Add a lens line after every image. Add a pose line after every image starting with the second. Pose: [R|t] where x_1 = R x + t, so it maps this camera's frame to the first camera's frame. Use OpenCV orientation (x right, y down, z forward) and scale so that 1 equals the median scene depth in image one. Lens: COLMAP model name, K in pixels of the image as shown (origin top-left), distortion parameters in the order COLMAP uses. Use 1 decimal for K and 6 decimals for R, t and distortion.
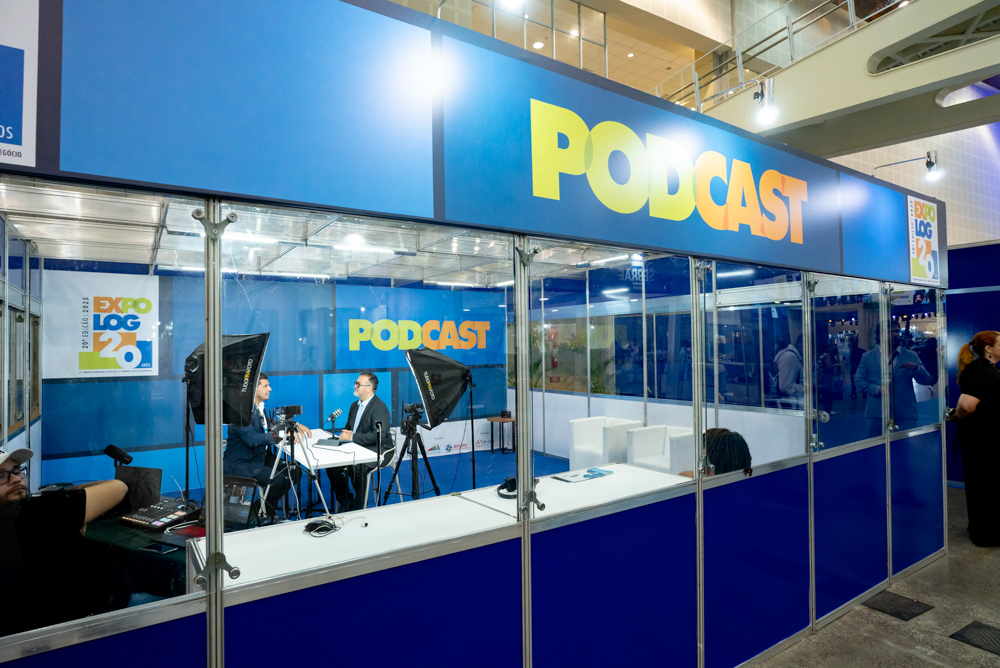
lens RADIAL K [[581.5, 0, 499.8], [0, 581.5, 332.8], [0, 0, 1]] dist [-0.007820, 0.002684]
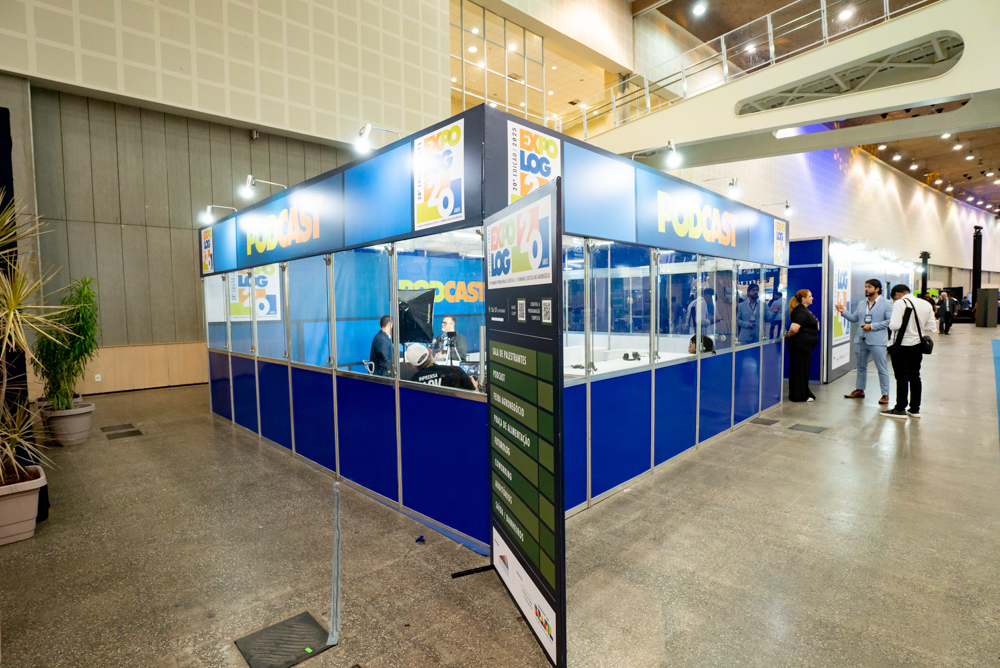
lens RADIAL K [[522.5, 0, 500.1], [0, 522.5, 335.6], [0, 0, 1]] dist [-0.032173, 0.000122]
pose [[0.981545, -0.011990, 0.190855, -0.355549], [-0.003948, 0.996549, 0.082910, 0.006836], [-0.191190, -0.082134, 0.978111, -0.365497]]
